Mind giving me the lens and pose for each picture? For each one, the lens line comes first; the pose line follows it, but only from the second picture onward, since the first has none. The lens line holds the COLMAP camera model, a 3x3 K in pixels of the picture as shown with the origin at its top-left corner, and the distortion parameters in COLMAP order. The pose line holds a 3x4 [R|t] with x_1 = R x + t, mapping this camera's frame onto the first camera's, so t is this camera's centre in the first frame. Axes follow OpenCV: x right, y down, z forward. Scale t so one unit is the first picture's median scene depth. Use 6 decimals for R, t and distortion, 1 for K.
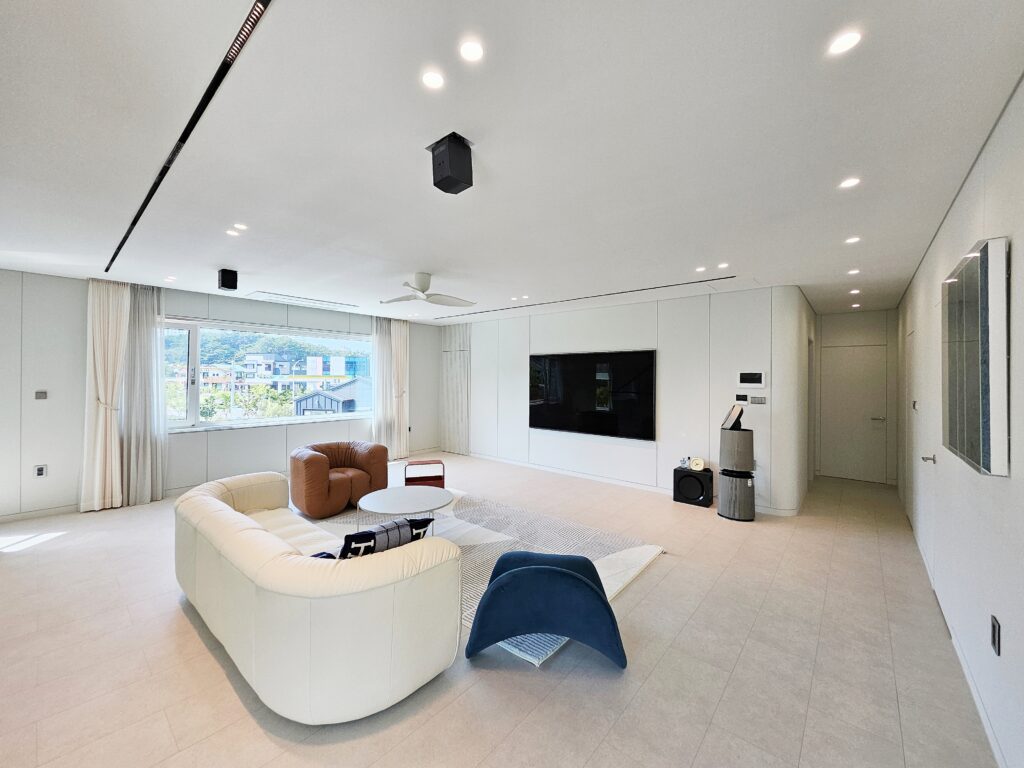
lens RADIAL K [[404.9, 0, 508.4], [0, 404.9, 376.8], [0, 0, 1]] dist [-0.000086, 0.000151]
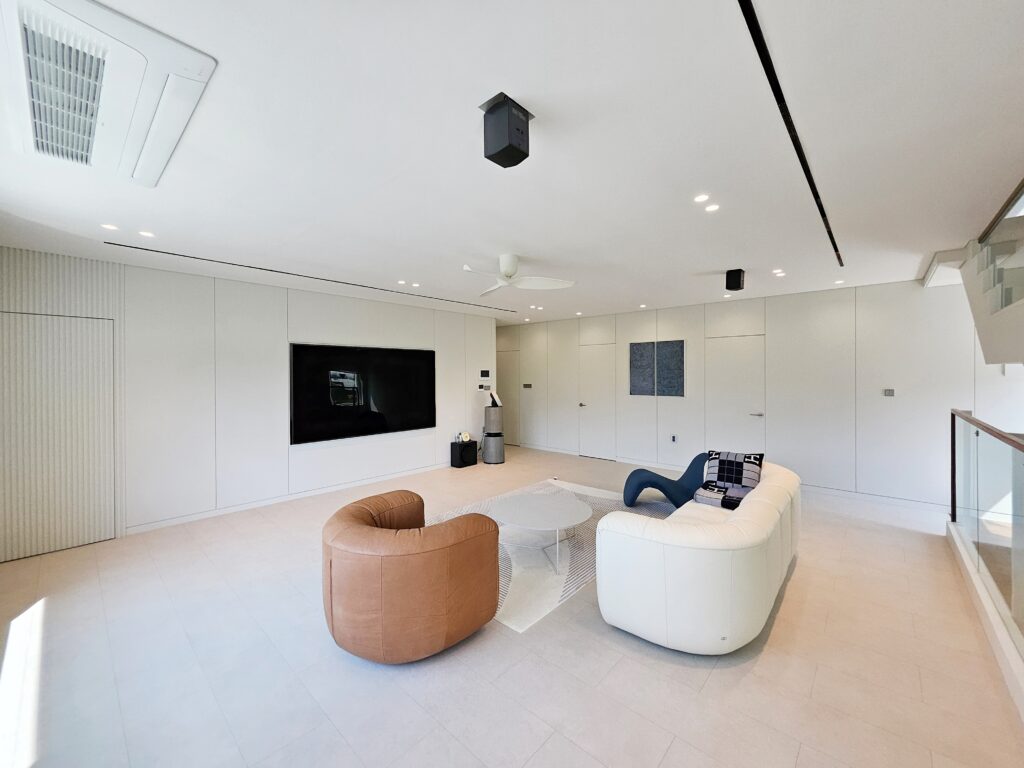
lens RADIAL K [[404.9, 0, 508.4], [0, 404.9, 376.8], [0, 0, 1]] dist [-0.000086, 0.000151]
pose [[0.015083, -0.007397, 0.999859, -0.960946], [0.007228, 0.999947, 0.007289, 0.003668], [-0.999860, 0.007117, 0.015136, 0.873882]]
